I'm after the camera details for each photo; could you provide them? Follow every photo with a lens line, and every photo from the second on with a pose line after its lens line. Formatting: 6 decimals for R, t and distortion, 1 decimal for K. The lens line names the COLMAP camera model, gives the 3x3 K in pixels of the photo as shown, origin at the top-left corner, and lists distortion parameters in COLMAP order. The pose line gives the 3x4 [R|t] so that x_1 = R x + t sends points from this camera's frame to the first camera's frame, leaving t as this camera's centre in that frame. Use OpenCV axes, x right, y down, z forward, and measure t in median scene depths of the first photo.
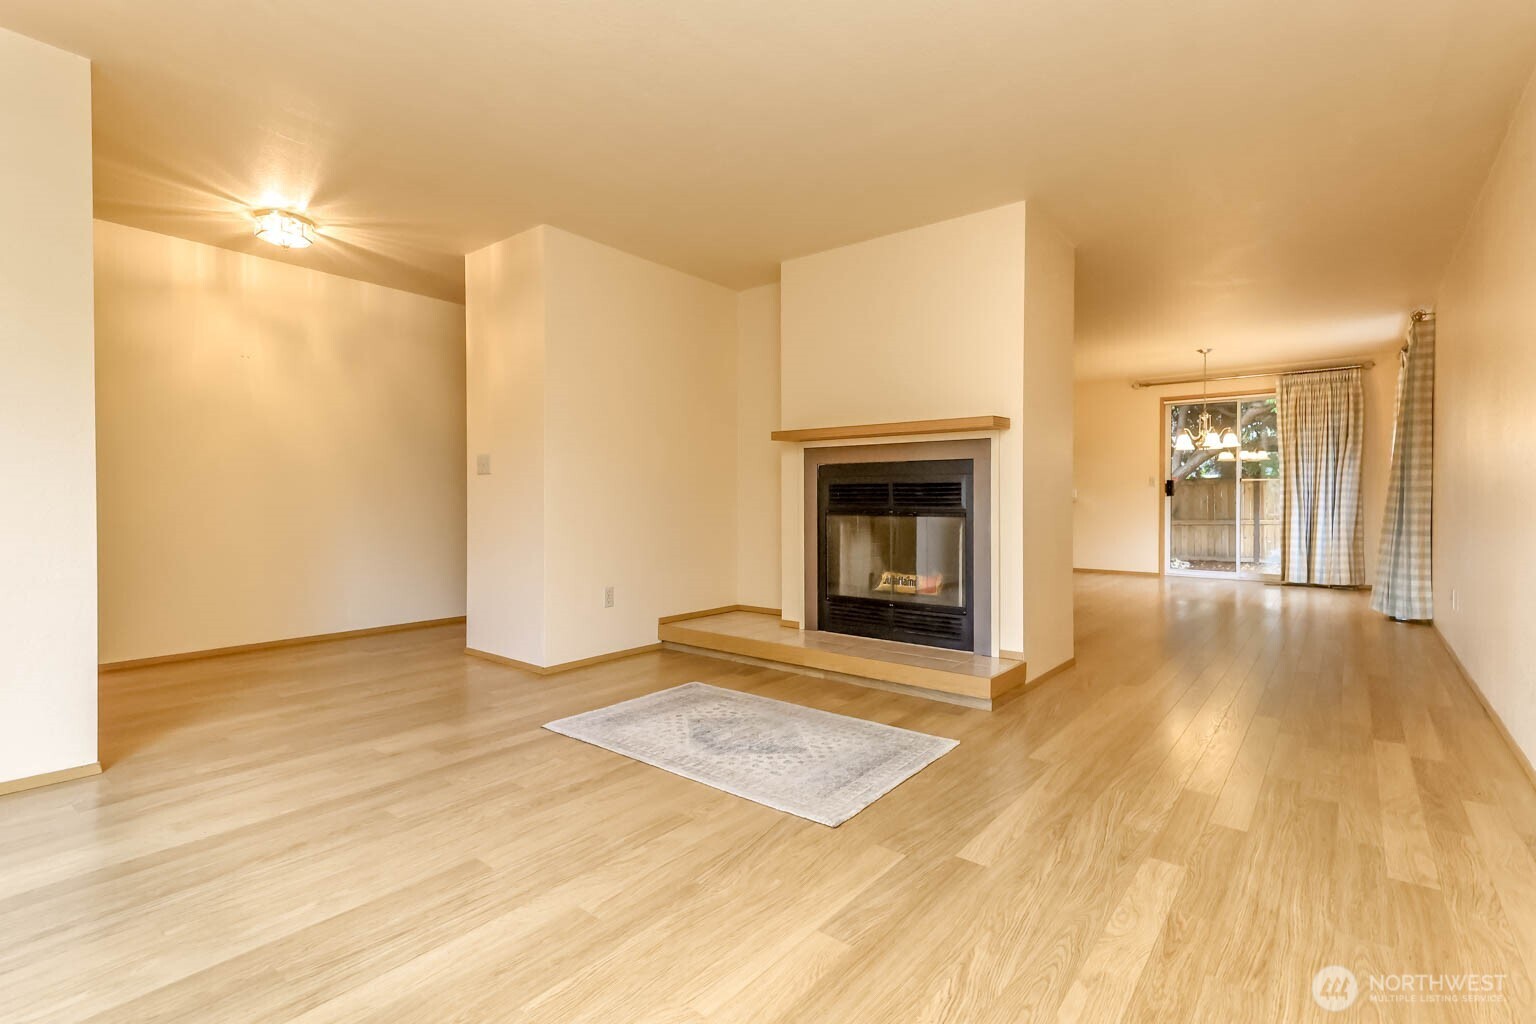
lens RADIAL K [[720.5, 0, 777.6], [0, 720.5, 503.9], [0, 0, 1]] dist [0.022564, -0.000291]
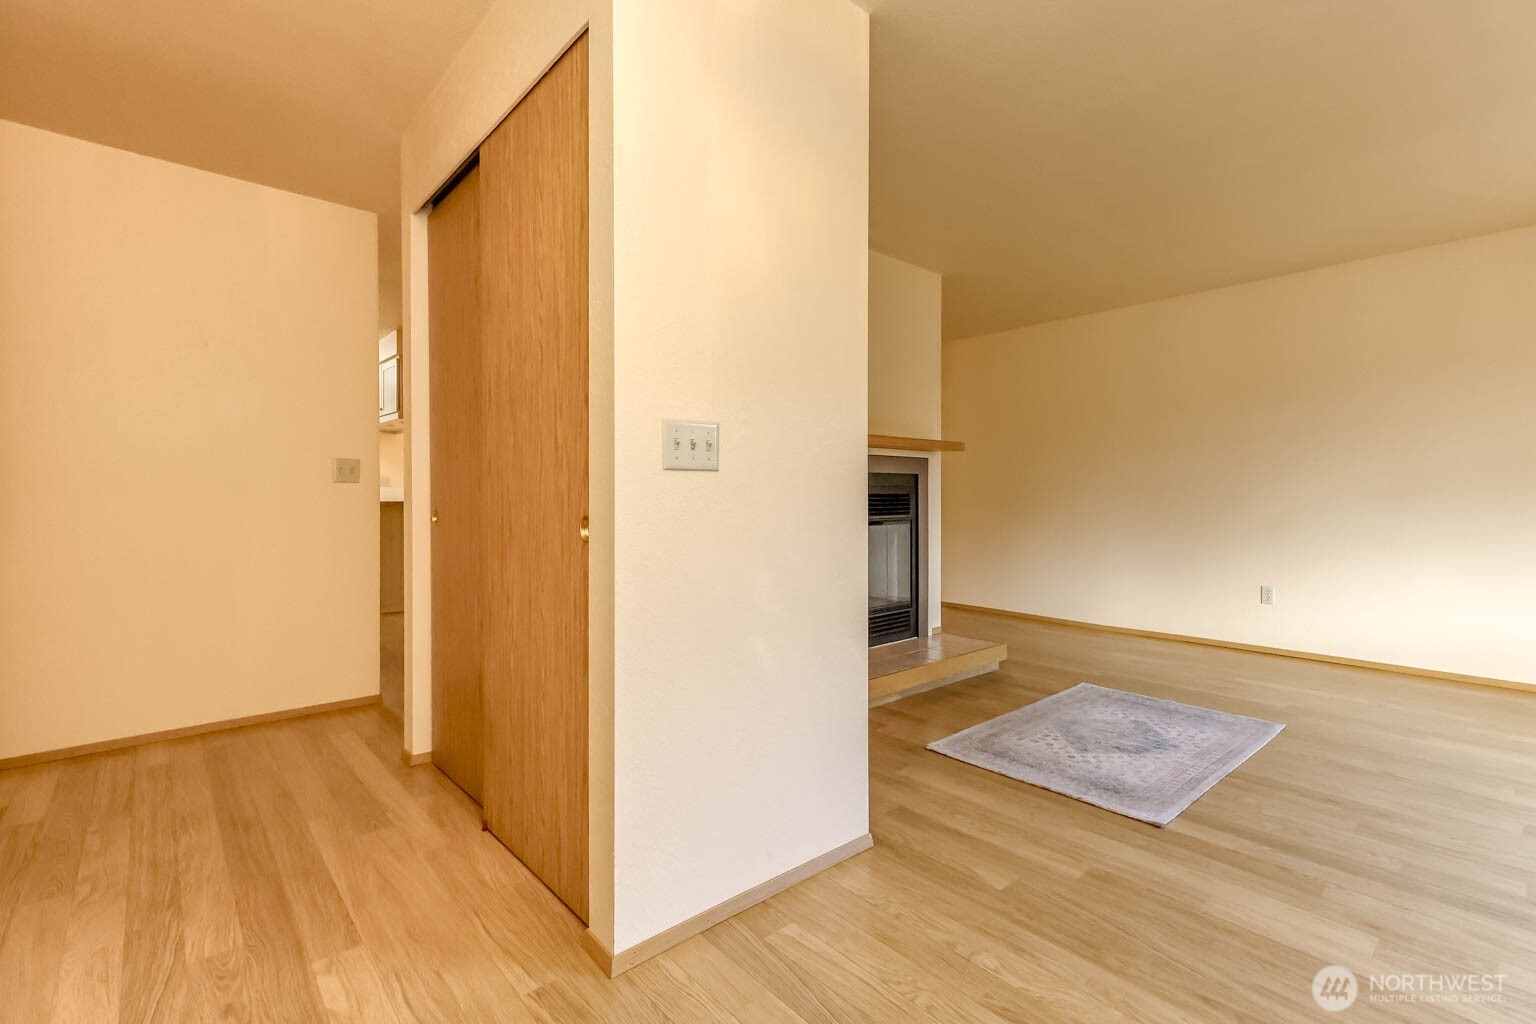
lens RADIAL K [[694.0, 0, 776.0], [0, 694.0, 505.8], [0, 0, 1]] dist [0.010922, 0.000177]
pose [[0.177034, -0.019821, 0.984005, -1.168472], [0.005859, 0.999801, 0.019085, -0.043122], [-0.984187, 0.002387, 0.177115, 1.340191]]
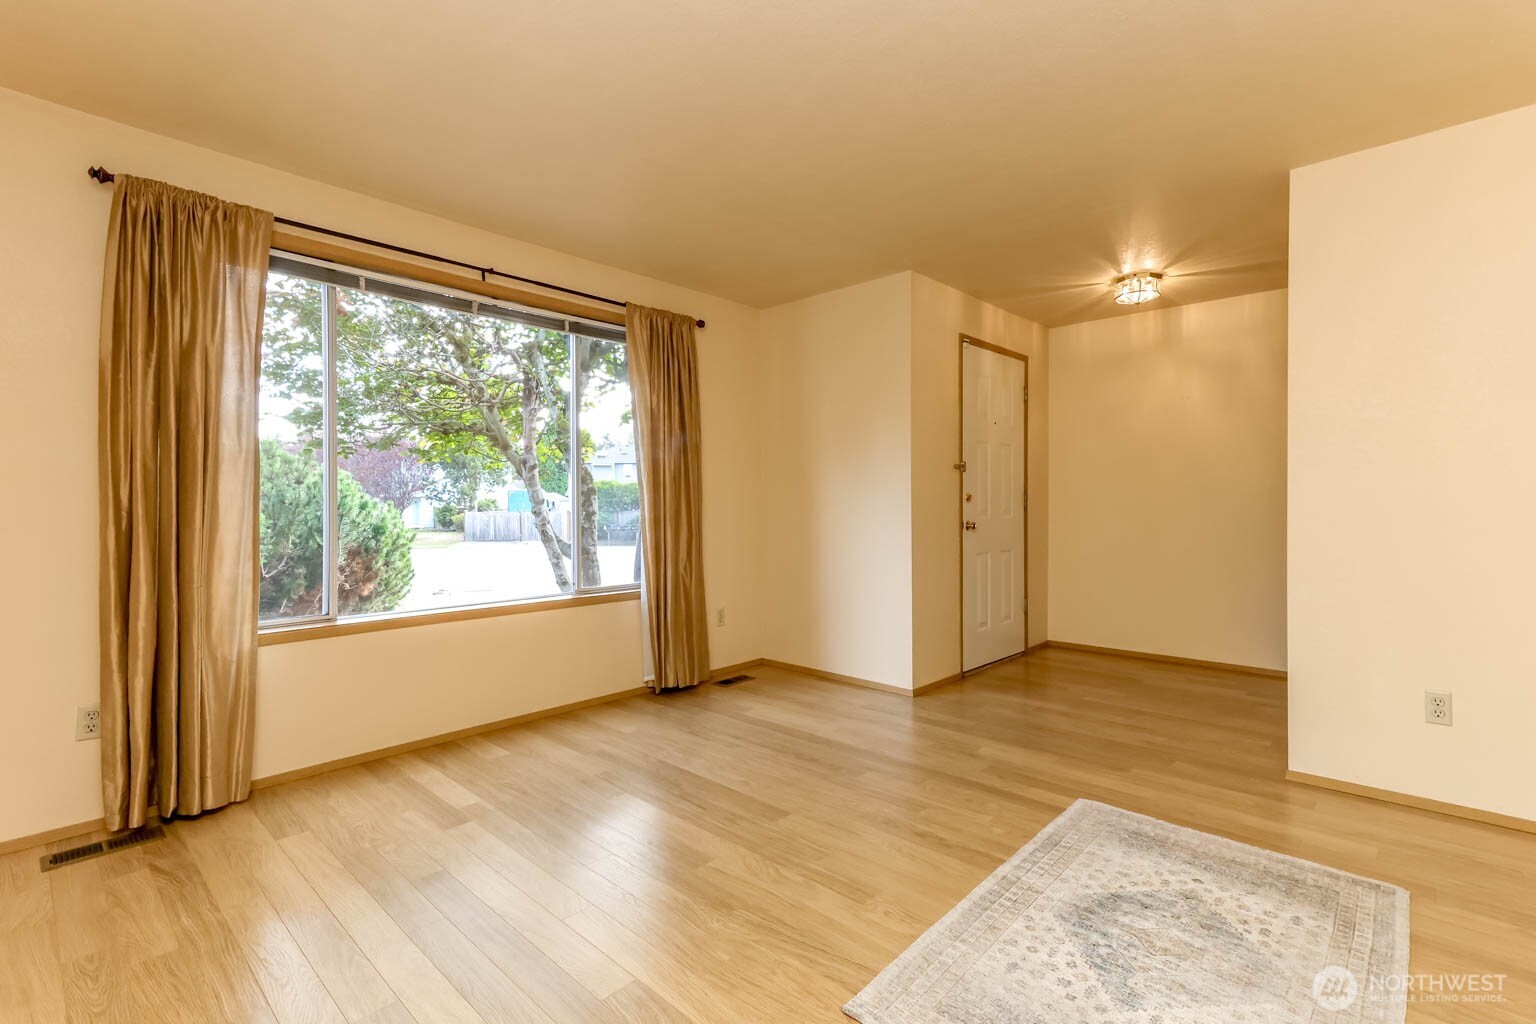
lens RADIAL K [[705.8, 0, 780.6], [0, 705.8, 507.4], [0, 0, 1]] dist [0.017145, -0.000331]
pose [[-0.074327, 0.007430, -0.997206, 0.609040], [-0.007375, 0.999941, 0.008000, -0.061851], [0.997207, 0.007949, -0.074268, 0.732128]]
